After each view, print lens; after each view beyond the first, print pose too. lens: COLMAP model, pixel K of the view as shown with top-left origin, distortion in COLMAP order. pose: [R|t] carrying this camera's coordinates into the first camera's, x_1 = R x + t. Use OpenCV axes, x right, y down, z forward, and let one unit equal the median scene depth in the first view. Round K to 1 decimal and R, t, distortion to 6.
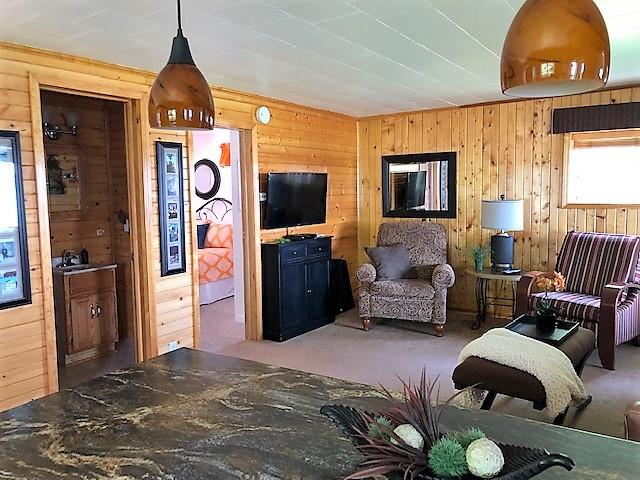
lens RADIAL K [[524.7, 0, 318.5], [0, 524.7, 238.2], [0, 0, 1]] dist [0.028044, -0.015174]
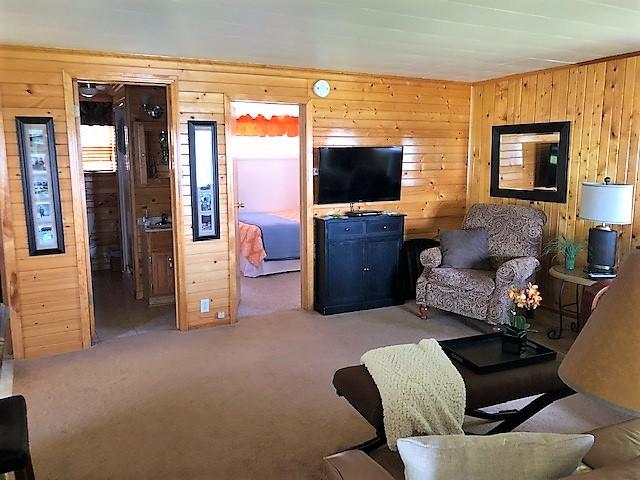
lens RADIAL K [[528.8, 0, 320.2], [0, 528.8, 235.6], [0, 0, 1]] dist [0.013326, -0.002393]
pose [[0.875345, 0.090528, -0.474948, 0.368493], [-0.059129, 0.994985, 0.080673, -0.035895], [0.479870, -0.042534, 0.876308, 0.103348]]
